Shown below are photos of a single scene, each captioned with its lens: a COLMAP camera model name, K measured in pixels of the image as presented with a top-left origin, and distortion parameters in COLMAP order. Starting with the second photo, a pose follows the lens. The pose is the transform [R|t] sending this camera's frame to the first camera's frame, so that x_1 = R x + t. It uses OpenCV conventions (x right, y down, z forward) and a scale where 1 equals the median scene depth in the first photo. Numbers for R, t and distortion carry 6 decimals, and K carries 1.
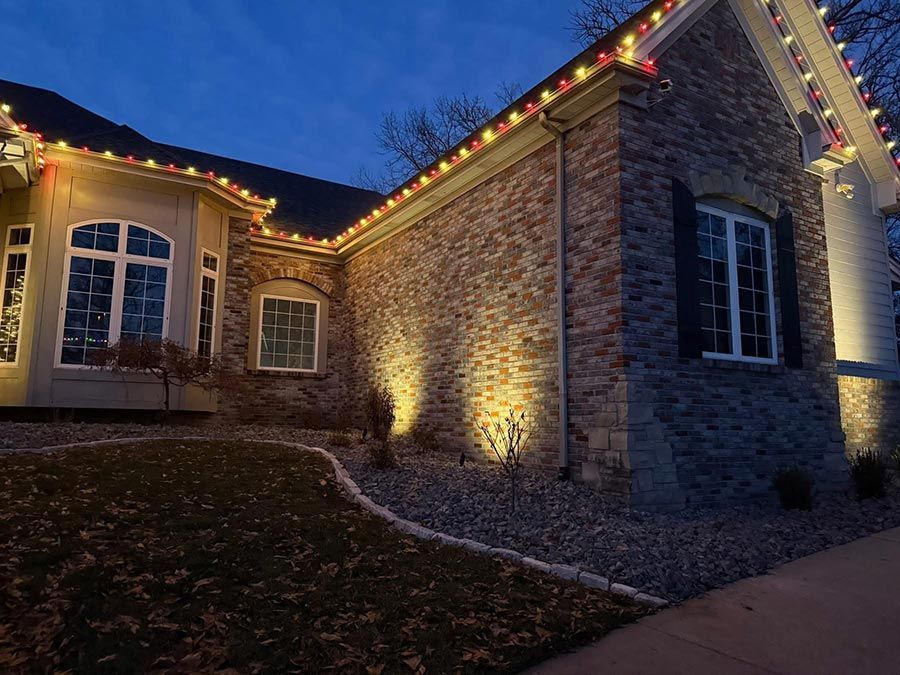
lens RADIAL K [[639.3, 0, 450.5], [0, 639.3, 337.6], [0, 0, 1]] dist [0.003853, 0.000265]
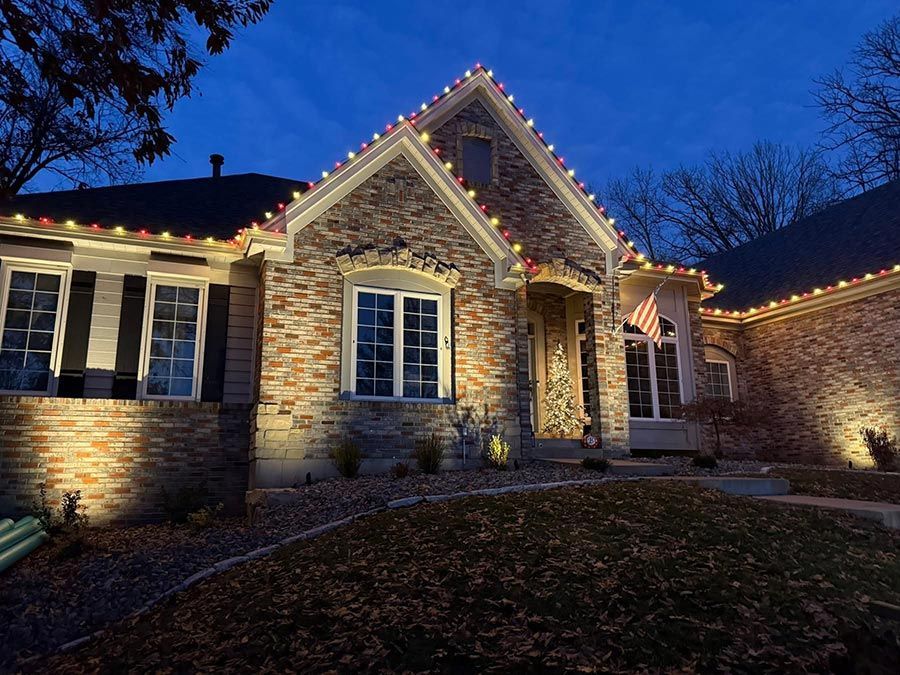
lens RADIAL K [[639.3, 0, 449.5], [0, 639.3, 337.3], [0, 0, 1]] dist [0.003853, 0.000265]
pose [[0.986764, -0.053941, -0.152929, -0.600889], [0.042164, 0.995964, -0.079236, -0.031376], [0.156585, 0.071740, 0.985056, -0.333022]]
